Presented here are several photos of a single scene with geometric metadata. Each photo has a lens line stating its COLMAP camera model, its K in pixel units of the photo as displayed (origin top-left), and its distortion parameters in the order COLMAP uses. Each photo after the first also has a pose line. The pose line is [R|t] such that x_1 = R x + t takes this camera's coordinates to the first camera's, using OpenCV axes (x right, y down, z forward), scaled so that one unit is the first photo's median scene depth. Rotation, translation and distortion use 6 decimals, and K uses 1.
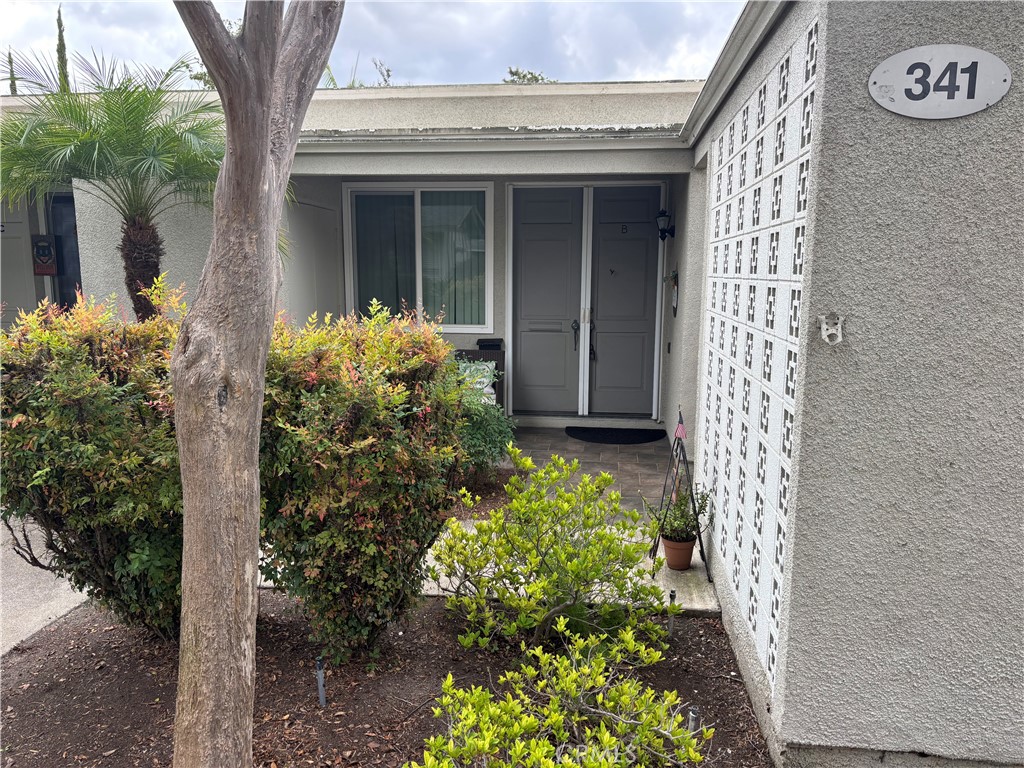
lens RADIAL K [[782.6, 0, 512.0], [0, 782.6, 384.0], [0, 0, 1]] dist [0.052791, -0.251736]
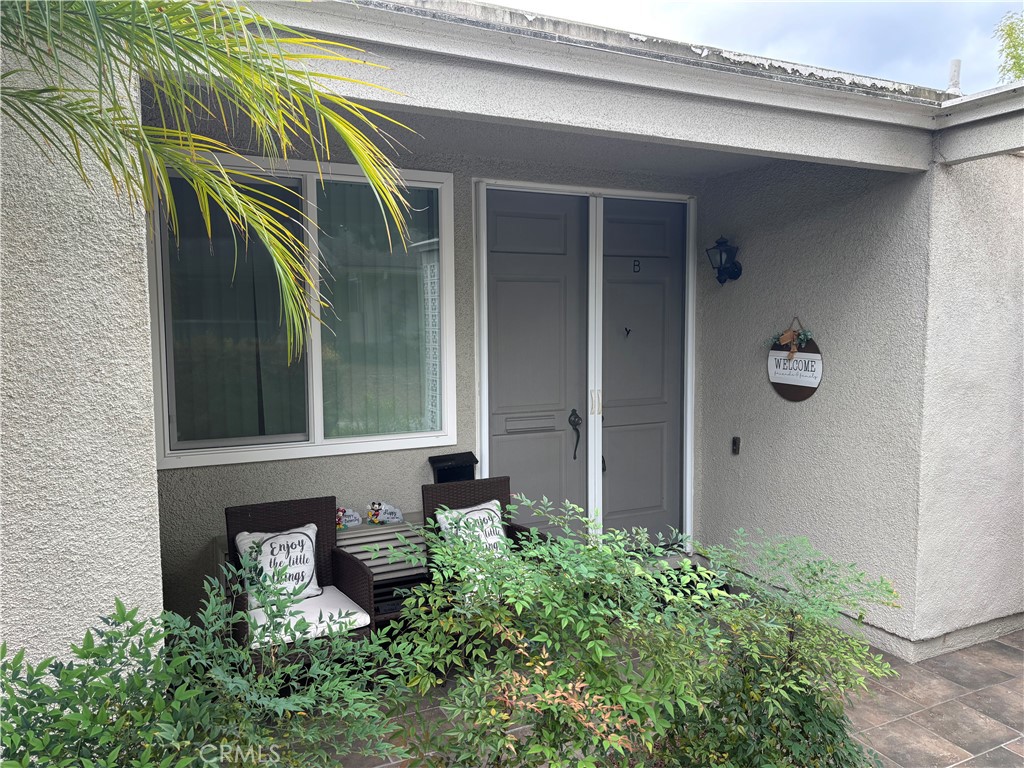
lens RADIAL K [[771.5, 0, 512.0], [0, 771.5, 384.0], [0, 0, 1]] dist [0.125221, -0.241751]
pose [[0.822567, -0.057144, 0.565789, -0.315850], [0.095688, 0.994660, -0.038656, -0.086550], [-0.560559, 0.085936, 0.823643, 0.545730]]
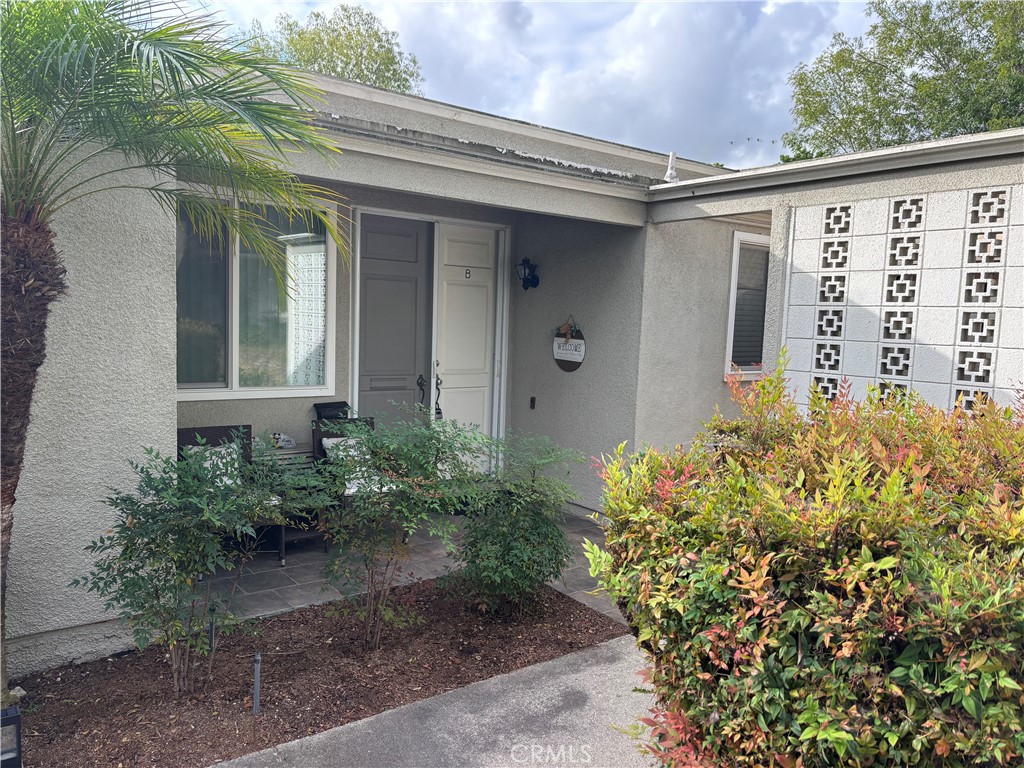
lens RADIAL K [[771.5, 0, 512.0], [0, 771.5, 384.0], [0, 0, 1]] dist [0.125221, -0.241751]
pose [[0.696531, -0.044084, 0.716171, -0.475571], [0.075164, 0.997102, -0.011727, -0.056558], [-0.713579, 0.061999, 0.697826, 0.352172]]
